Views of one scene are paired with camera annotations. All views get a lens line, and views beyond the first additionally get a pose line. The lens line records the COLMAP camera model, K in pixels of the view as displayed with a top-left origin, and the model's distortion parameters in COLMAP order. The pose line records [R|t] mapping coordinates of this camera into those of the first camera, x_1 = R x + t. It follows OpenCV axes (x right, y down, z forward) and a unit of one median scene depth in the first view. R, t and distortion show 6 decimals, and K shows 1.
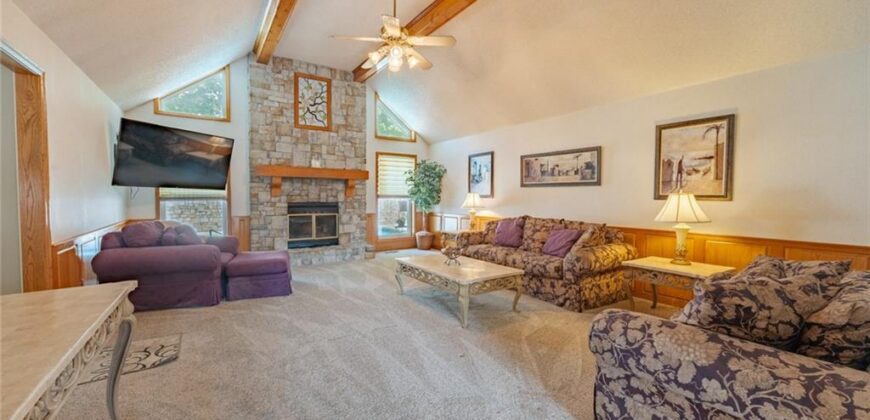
lens RADIAL K [[341.3, 0, 434.2], [0, 341.3, 205.2], [0, 0, 1]] dist [-0.000501, 0.000101]
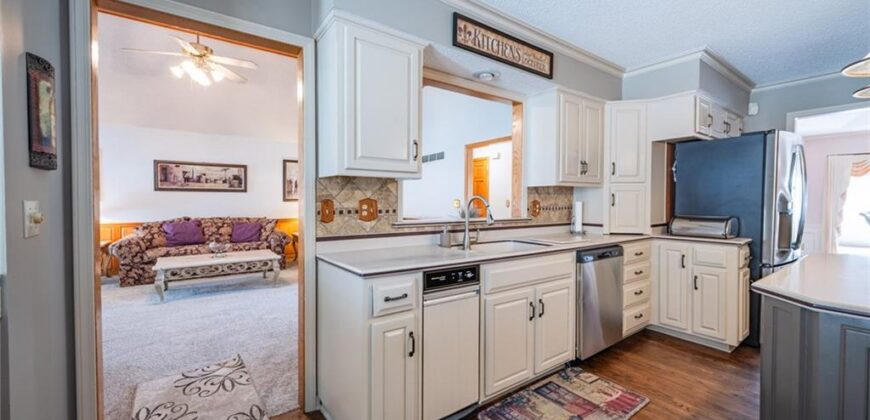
lens RADIAL K [[341.3, 0, 434.2], [0, 341.3, 205.2], [0, 0, 1]] dist [-0.000501, 0.000101]
pose [[-0.017739, -0.016593, 0.999705, -1.141121], [0.025317, 0.999534, 0.017039, -0.008115], [-0.999522, 0.025611, -0.017310, 0.266114]]
